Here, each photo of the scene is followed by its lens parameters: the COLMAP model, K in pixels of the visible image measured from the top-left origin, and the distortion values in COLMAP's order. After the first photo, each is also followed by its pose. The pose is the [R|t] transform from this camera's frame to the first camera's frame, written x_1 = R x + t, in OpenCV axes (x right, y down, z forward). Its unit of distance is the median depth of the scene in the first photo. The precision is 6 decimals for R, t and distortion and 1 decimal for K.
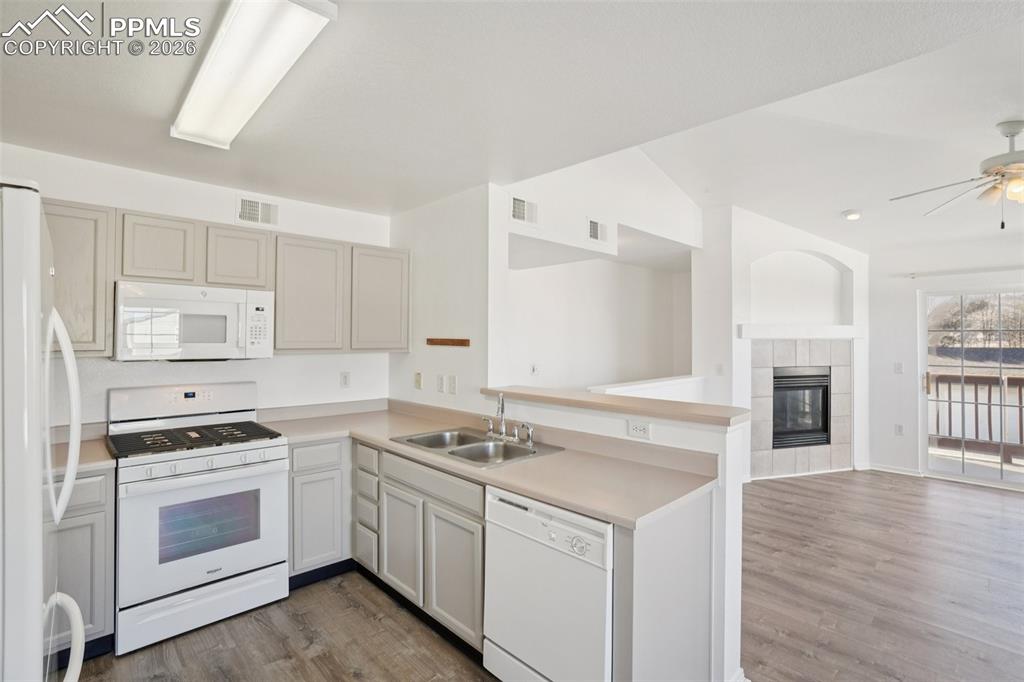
lens RADIAL K [[476.8, 0, 507.7], [0, 476.8, 332.4], [0, 0, 1]] dist [-0.059359, 0.022556]
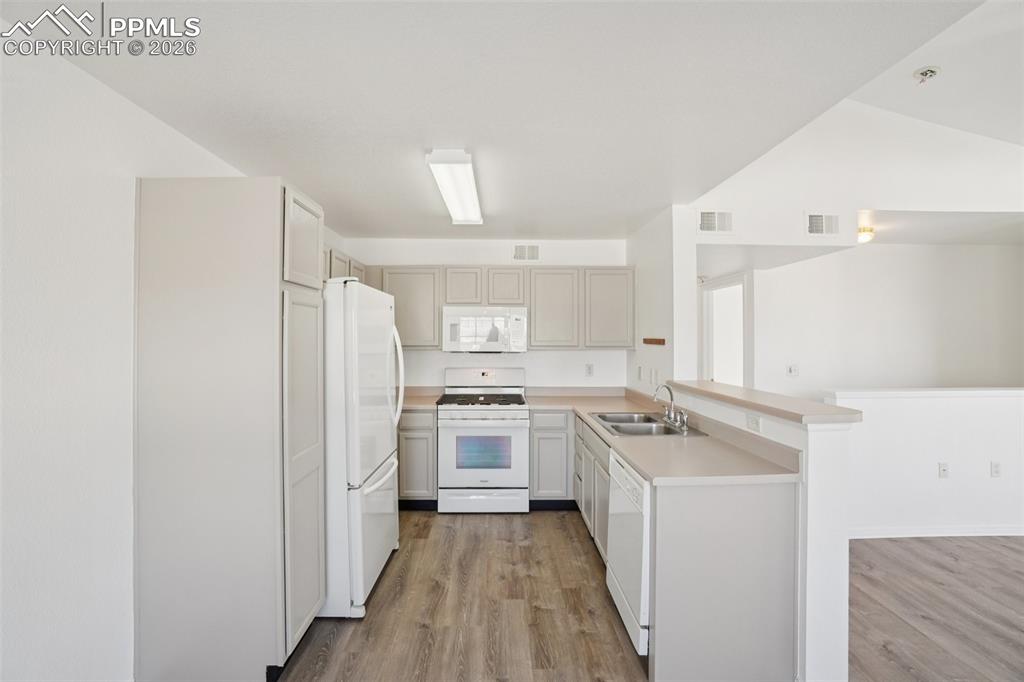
lens RADIAL K [[454.0, 0, 505.1], [0, 454.0, 335.3], [0, 0, 1]] dist [-0.063432, 0.022693]
pose [[0.733585, -0.007751, -0.679553, 0.388656], [0.010772, 0.999942, 0.000223, 0.000639], [0.679512, -0.007484, 0.733626, -0.087382]]
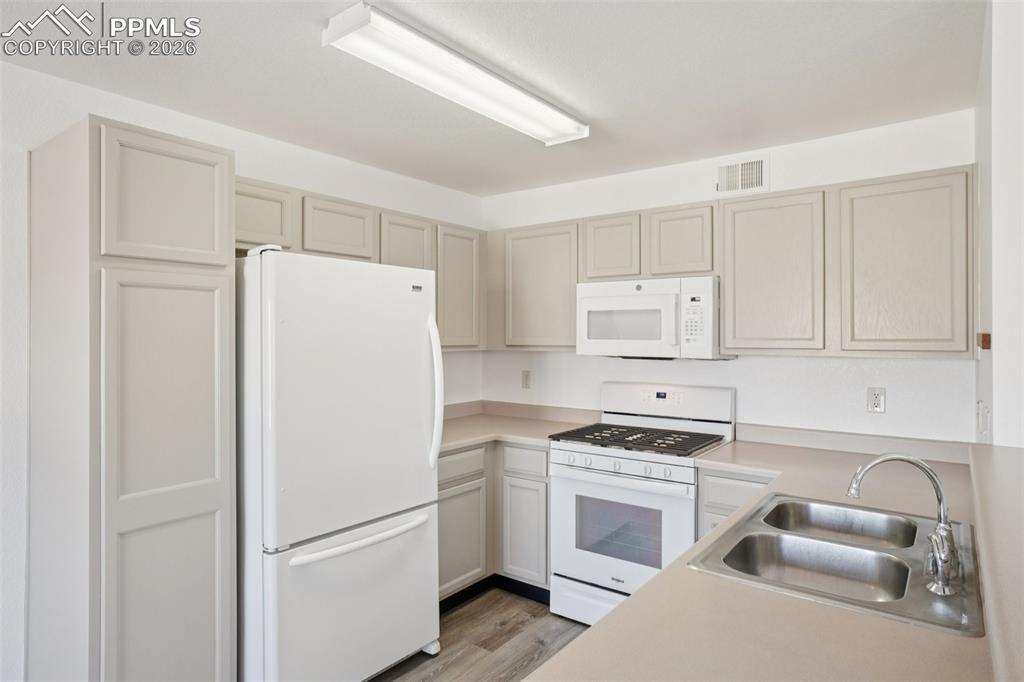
lens RADIAL K [[578.0, 0, 514.0], [0, 578.0, 338.1], [0, 0, 1]] dist [-0.037949, 0.029973]
pose [[0.149726, -0.003007, -0.988723, 0.383839], [0.016655, 0.999861, -0.000519, 0.012968], [0.988587, -0.016389, 0.149755, 0.478864]]
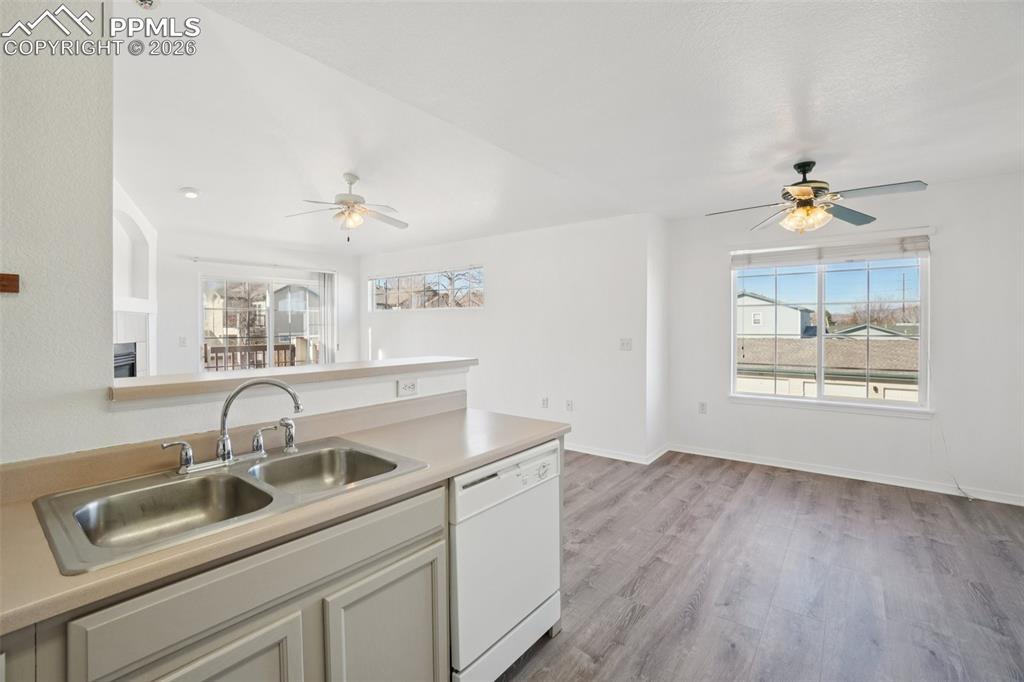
lens RADIAL K [[454.0, 0, 505.1], [0, 454.0, 335.3], [0, 0, 1]] dist [-0.063432, 0.022693]
pose [[-0.141453, -0.021531, 0.989711, -0.484484], [-0.013476, 0.999713, 0.019822, 0.051662], [-0.989853, -0.010533, -0.141703, 0.656153]]
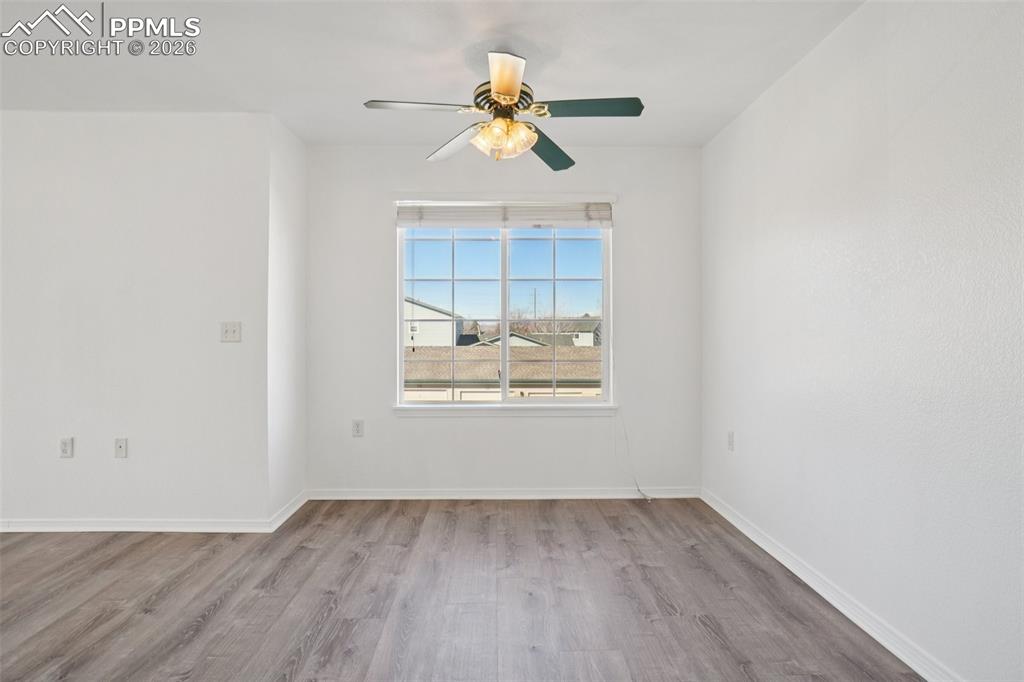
lens RADIAL K [[537.5, 0, 512.0], [0, 537.5, 341.0], [0, 0, 1]] dist [-0.030289, 0.000968]
pose [[-0.744831, -0.010324, 0.667174, -0.161230], [-0.016089, 0.999867, -0.002490, 0.115368], [-0.667060, -0.012589, -0.744898, 0.456875]]
